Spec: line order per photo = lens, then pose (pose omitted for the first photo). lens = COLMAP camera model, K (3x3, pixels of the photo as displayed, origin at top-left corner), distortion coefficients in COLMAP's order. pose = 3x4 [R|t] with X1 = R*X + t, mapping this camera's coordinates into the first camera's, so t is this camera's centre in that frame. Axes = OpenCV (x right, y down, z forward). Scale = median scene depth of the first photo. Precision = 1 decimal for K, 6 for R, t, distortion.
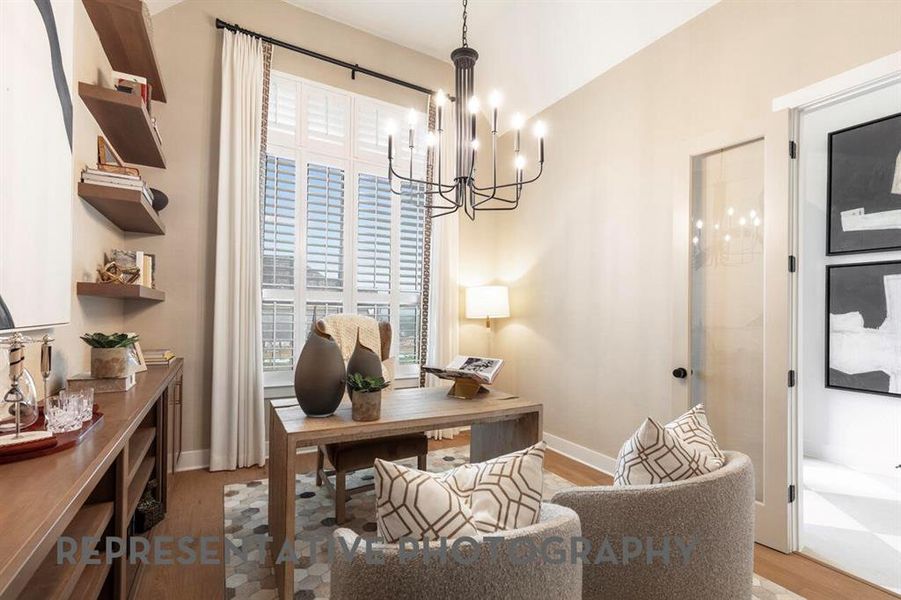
lens RADIAL K [[407.0, 0, 452.2], [0, 407.0, 307.5], [0, 0, 1]] dist [-0.001652, -0.000244]
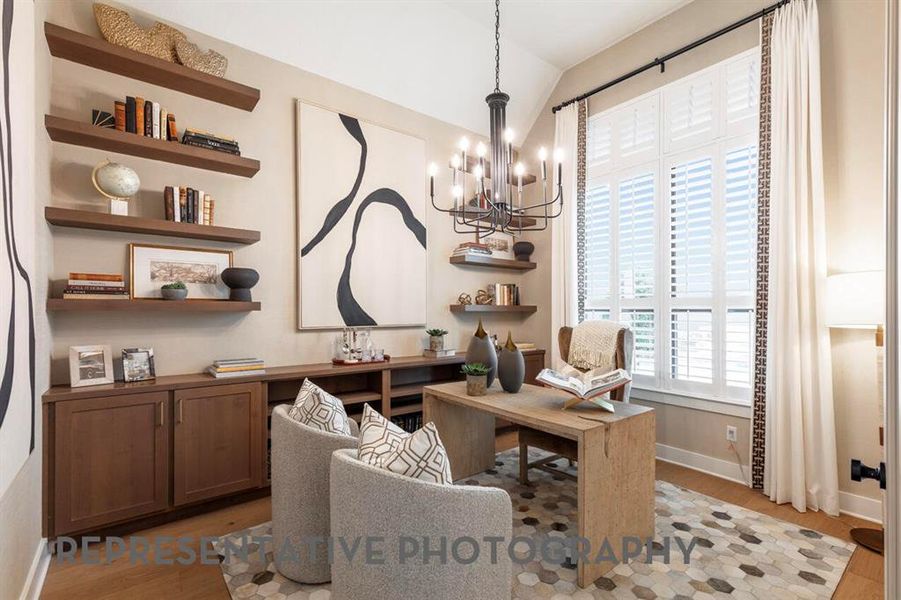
lens RADIAL K [[407.0, 0, 451.9], [0, 407.0, 307.7], [0, 0, 1]] dist [-0.001652, -0.000244]
pose [[0.154852, -0.027738, -0.987548, 0.698231], [0.013513, 0.999572, -0.025957, 0.004189], [0.987845, -0.009326, 0.155160, 0.424731]]
